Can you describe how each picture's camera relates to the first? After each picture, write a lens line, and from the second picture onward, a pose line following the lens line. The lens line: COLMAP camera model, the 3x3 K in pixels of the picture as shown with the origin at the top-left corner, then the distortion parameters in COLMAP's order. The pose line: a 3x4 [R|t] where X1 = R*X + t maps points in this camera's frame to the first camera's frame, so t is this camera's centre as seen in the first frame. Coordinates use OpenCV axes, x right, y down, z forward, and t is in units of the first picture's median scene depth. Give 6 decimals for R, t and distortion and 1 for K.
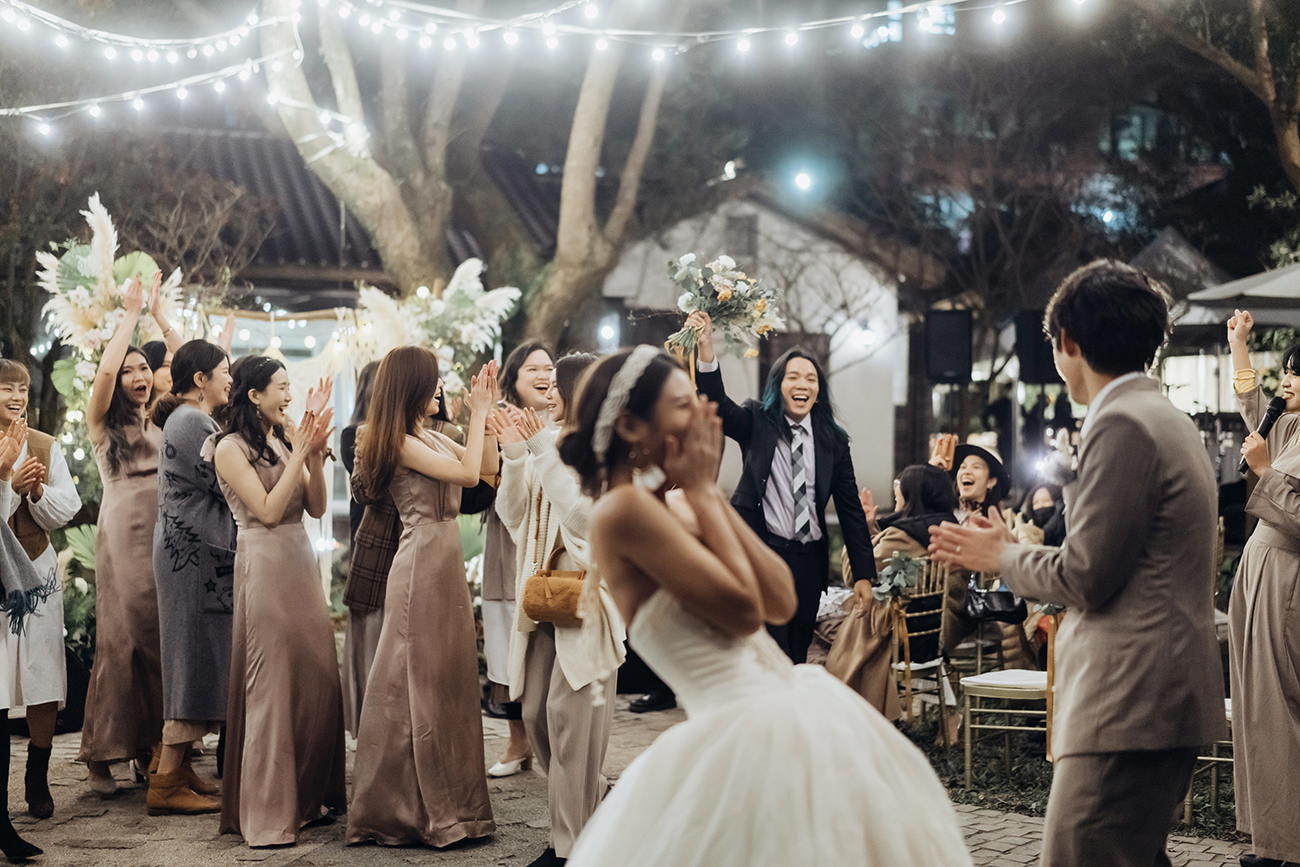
lens RADIAL K [[2050.1, 0, 649.2], [0, 2050.1, 429.4], [0, 0, 1]] dist [0.031323, 0.000000]
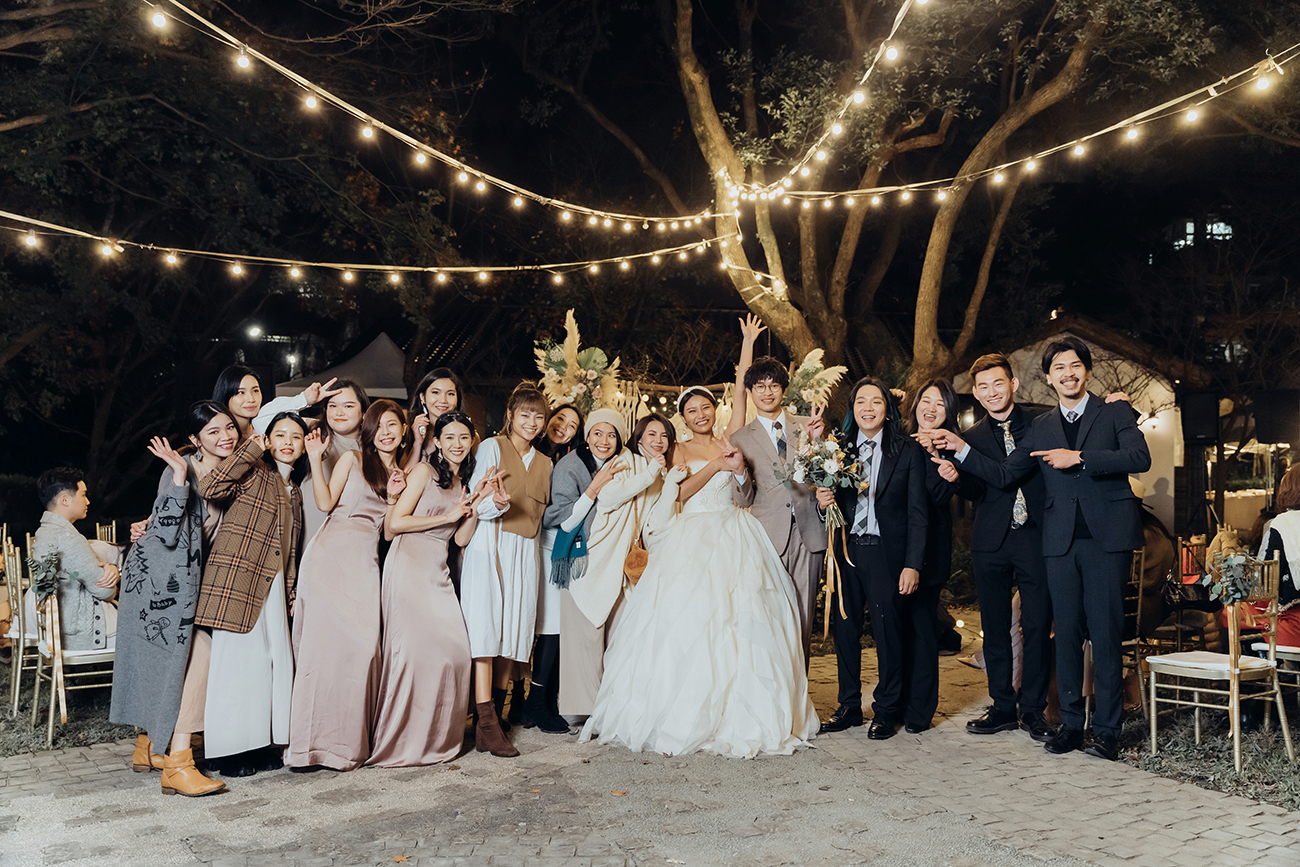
lens RADIAL K [[1121.5, 0, 644.7], [0, 1121.5, 435.4], [0, 0, 1]] dist [-0.010824, 0.028072]
pose [[0.941117, -0.008869, -0.337964, 0.054067], [-0.009027, 0.998640, -0.051346, 0.017383], [0.337960, 0.051373, 0.939757, 0.166091]]
